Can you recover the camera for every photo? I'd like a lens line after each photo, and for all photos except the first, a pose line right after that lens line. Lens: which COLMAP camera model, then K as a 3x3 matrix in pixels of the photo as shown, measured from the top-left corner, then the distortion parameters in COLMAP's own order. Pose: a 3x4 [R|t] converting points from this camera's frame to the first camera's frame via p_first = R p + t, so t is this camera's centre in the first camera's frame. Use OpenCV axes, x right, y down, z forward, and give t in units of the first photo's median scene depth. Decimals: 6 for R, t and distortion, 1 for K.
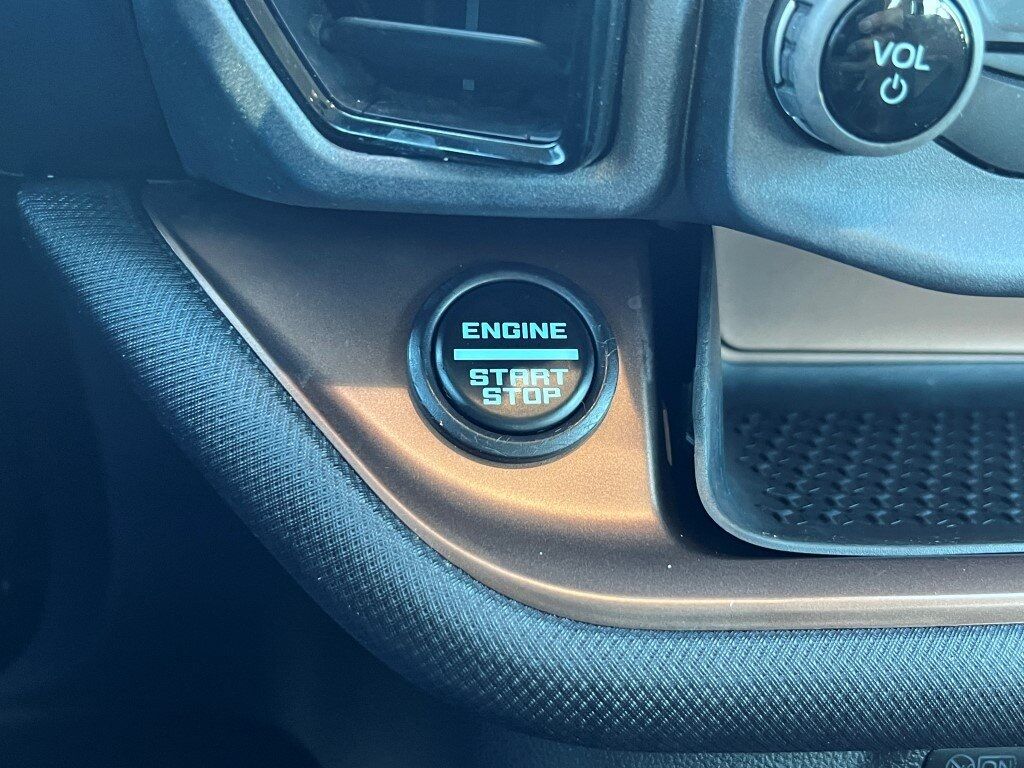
lens RADIAL K [[1145.1, 0, 519.3], [0, 1145.1, 380.2], [0, 0, 1]] dist [-0.013934, 0.000000]
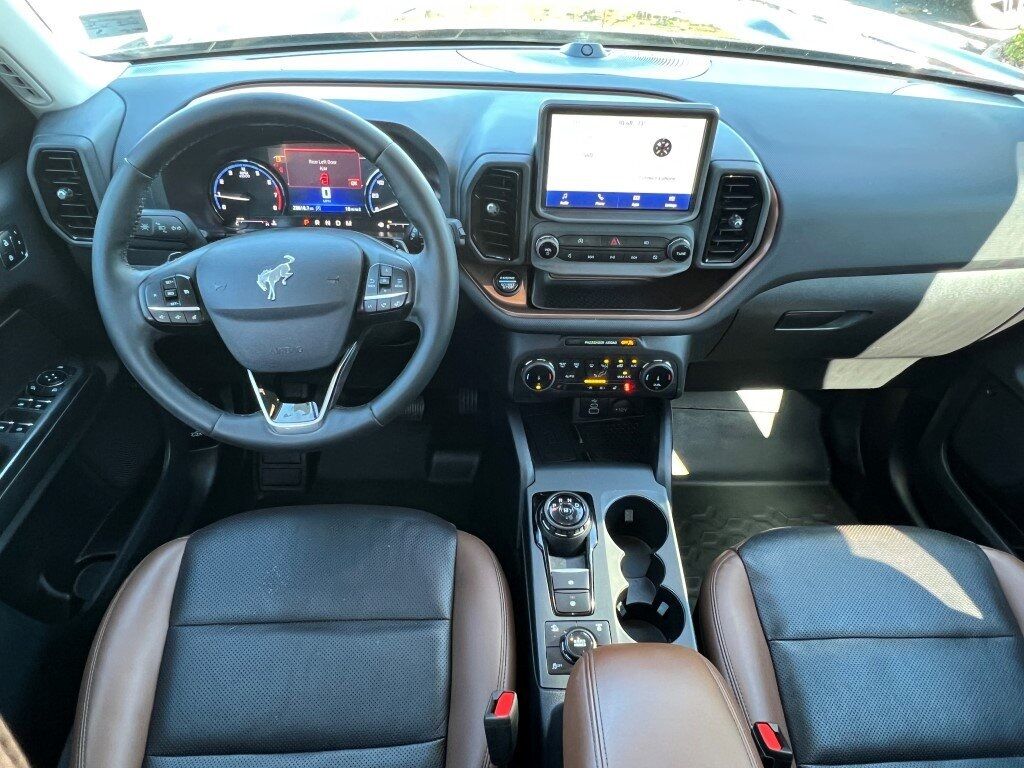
lens RADIAL K [[635.8, 0, 517.9], [0, 635.8, 392.1], [0, 0, 1]] dist [0.001363, -0.002521]
pose [[0.997631, 0.025020, -0.064083, 0.345963], [-0.011556, 0.979230, 0.202422, -0.154780], [0.067816, -0.201202, 0.977199, -3.165897]]
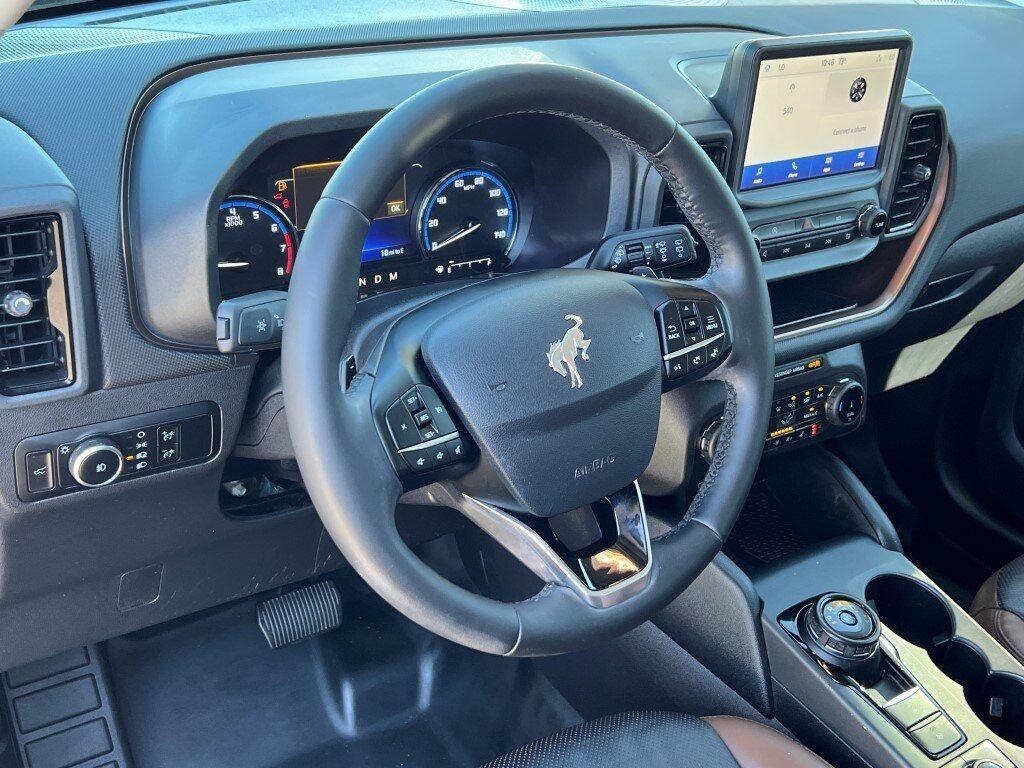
lens RADIAL K [[1117.5, 0, 536.8], [0, 1117.5, 394.3], [0, 0, 1]] dist [0.060579, 0.000000]
pose [[0.874030, -0.220748, 0.432830, -2.680856], [0.188810, 0.975132, 0.116057, -0.344550], [-0.447686, -0.019715, 0.893974, -3.007872]]
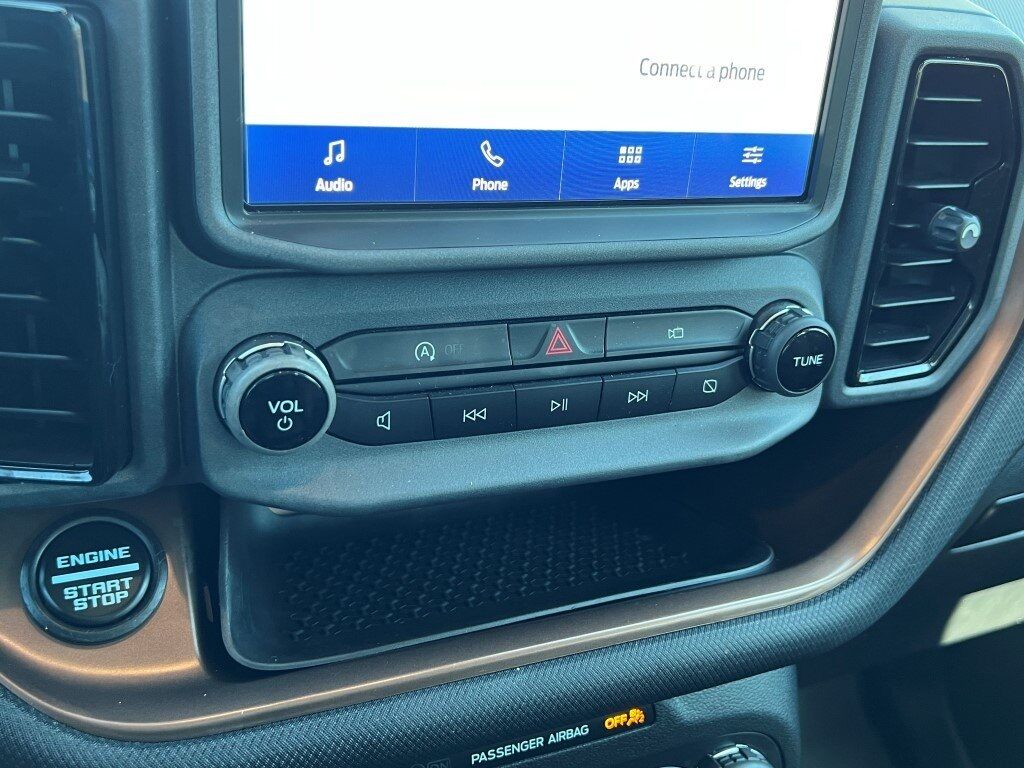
lens RADIAL K [[993.2, 0, 515.8], [0, 993.2, 386.7], [0, 0, 1]] dist [0.015845, 0.000000]
pose [[0.953555, -0.101450, 0.283621, 0.185752], [0.107768, 0.994153, -0.006718, -0.206790], [-0.281281, 0.036972, 0.958913, -0.481757]]
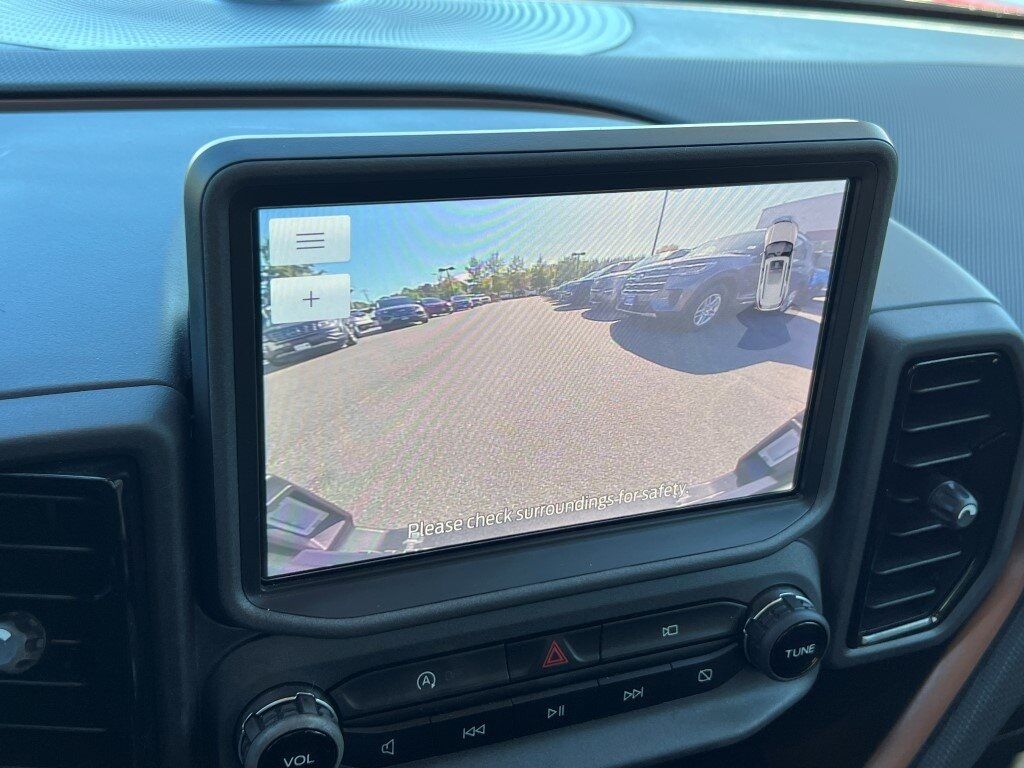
lens RADIAL K [[1192.1, 0, 518.5], [0, 1192.1, 382.2], [0, 0, 1]] dist [0.001766, 0.000000]
pose [[0.962169, -0.111924, 0.248401, 0.202735], [0.110954, 0.993663, 0.017946, -0.728675], [-0.248836, 0.010294, 0.968491, -0.873239]]
